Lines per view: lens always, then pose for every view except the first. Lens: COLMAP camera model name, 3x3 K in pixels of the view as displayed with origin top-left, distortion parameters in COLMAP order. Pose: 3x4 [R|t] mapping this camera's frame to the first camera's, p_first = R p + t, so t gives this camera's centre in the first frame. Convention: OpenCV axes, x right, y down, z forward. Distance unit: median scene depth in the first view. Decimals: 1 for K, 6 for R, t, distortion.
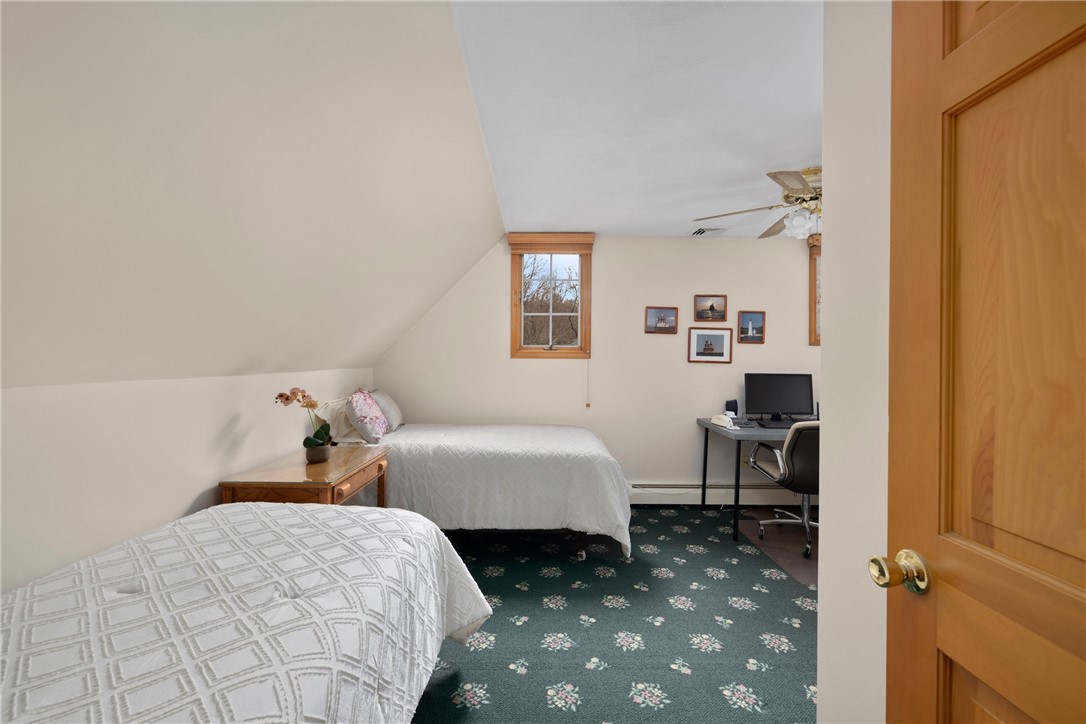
lens RADIAL K [[452.7, 0, 534.6], [0, 452.7, 360.2], [0, 0, 1]] dist [0.000090, 0.000115]
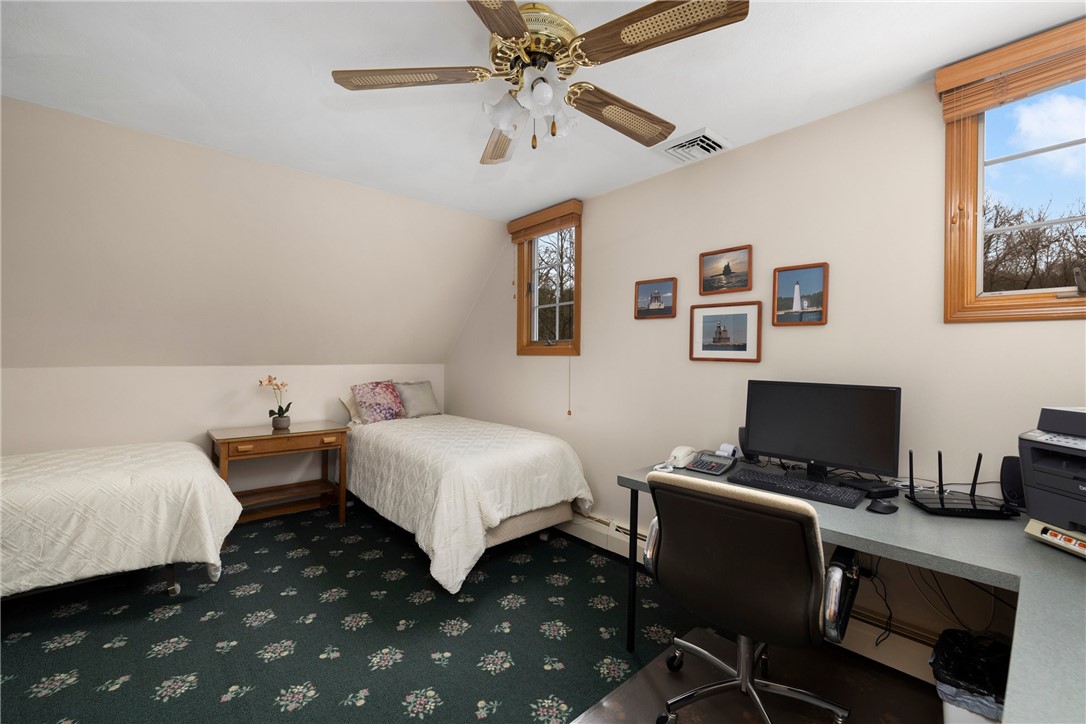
lens RADIAL K [[452.7, 0, 538.6], [0, 452.7, 359.4], [0, 0, 1]] dist [0.000090, 0.000115]
pose [[0.664294, 0.002095, -0.747469, 0.676708], [-0.006357, 0.999976, -0.002847, 0.006496], [0.747445, 0.006643, 0.664291, 0.411491]]
